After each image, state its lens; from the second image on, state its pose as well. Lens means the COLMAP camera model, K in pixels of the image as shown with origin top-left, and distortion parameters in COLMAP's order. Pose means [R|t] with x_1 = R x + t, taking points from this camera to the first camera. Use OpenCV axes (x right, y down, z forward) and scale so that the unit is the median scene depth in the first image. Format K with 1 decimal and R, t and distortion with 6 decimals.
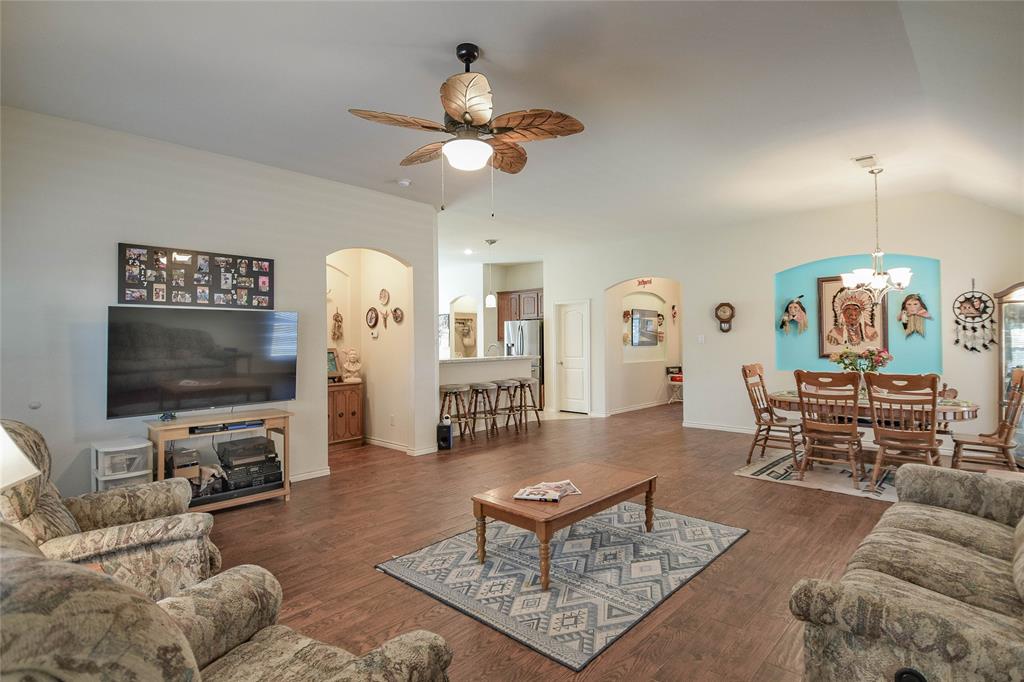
lens RADIAL K [[509.7, 0, 509.8], [0, 509.7, 334.8], [0, 0, 1]] dist [0.026879, -0.039701]
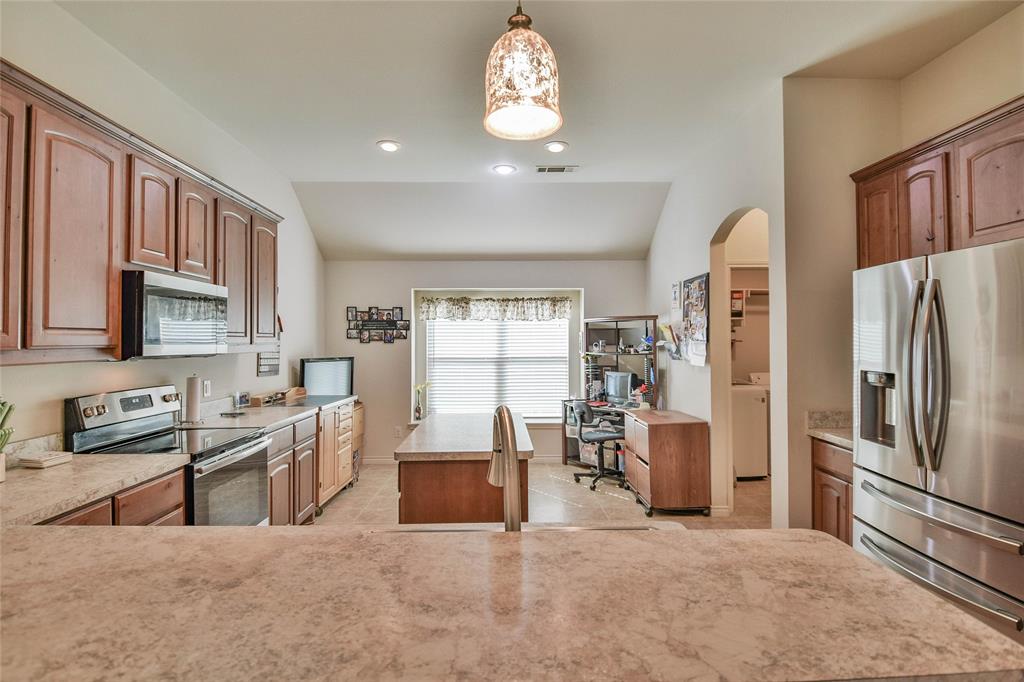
lens RADIAL K [[509.7, 0, 509.8], [0, 509.7, 334.8], [0, 0, 1]] dist [0.026879, -0.039701]
pose [[0.697338, -0.006645, -0.716712, 0.097461], [0.010526, 0.999944, 0.000971, -0.001056], [0.716665, -0.008221, 0.697369, 1.472066]]
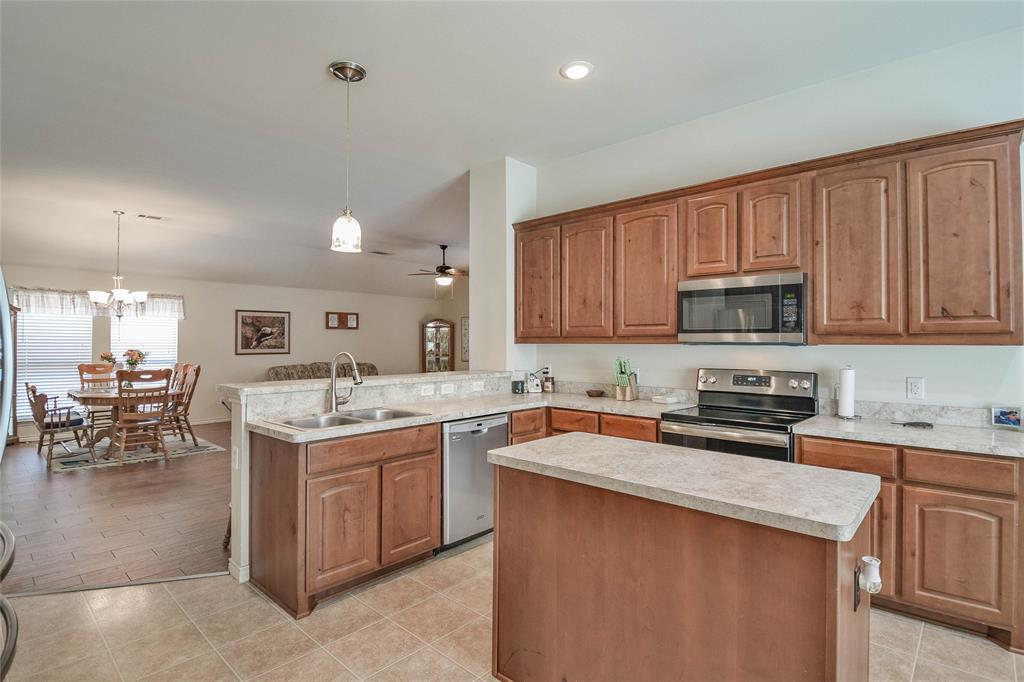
lens RADIAL K [[509.7, 0, 509.8], [0, 509.7, 334.8], [0, 0, 1]] dist [0.026879, -0.039701]
pose [[-0.999956, 0.006075, -0.007172, -0.249456], [0.006240, 0.999710, -0.023242, 0.020841], [0.007029, -0.023286, -0.999704, 2.237644]]
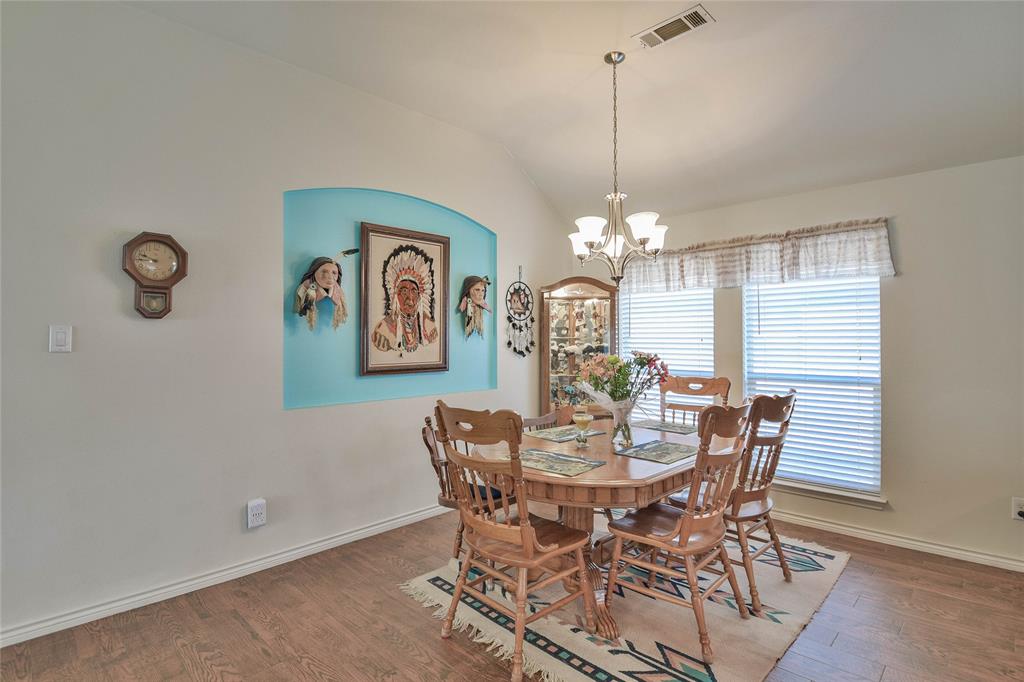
lens RADIAL K [[496.0, 0, 512.0], [0, 496.0, 341.0], [0, 0, 1]] dist [-0.000372, -0.019771]
pose [[0.026804, 0.006770, 0.999618, 0.135467], [-0.006960, 0.999954, -0.006586, 0.015754], [-0.999616, -0.006781, 0.026850, 1.085076]]
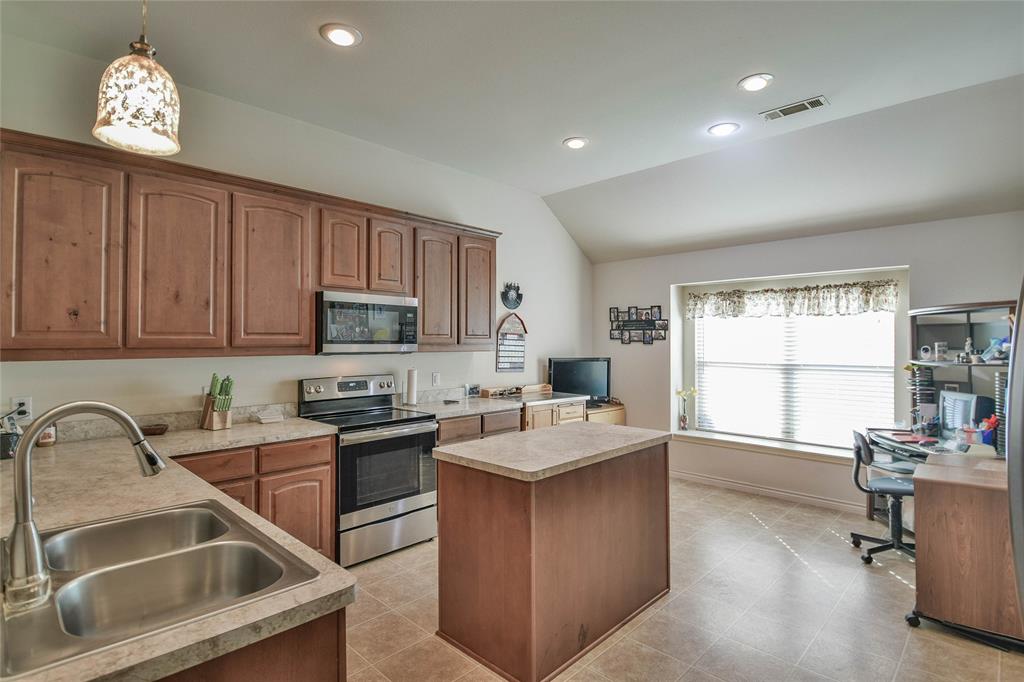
lens RADIAL K [[509.7, 0, 509.8], [0, 509.7, 334.8], [0, 0, 1]] dist [0.026879, -0.039701]
pose [[-0.021212, -0.008559, -0.999738, 0.176231], [0.012916, 0.999878, -0.008834, 0.001691], [0.999692, -0.013100, -0.021099, 1.813857]]
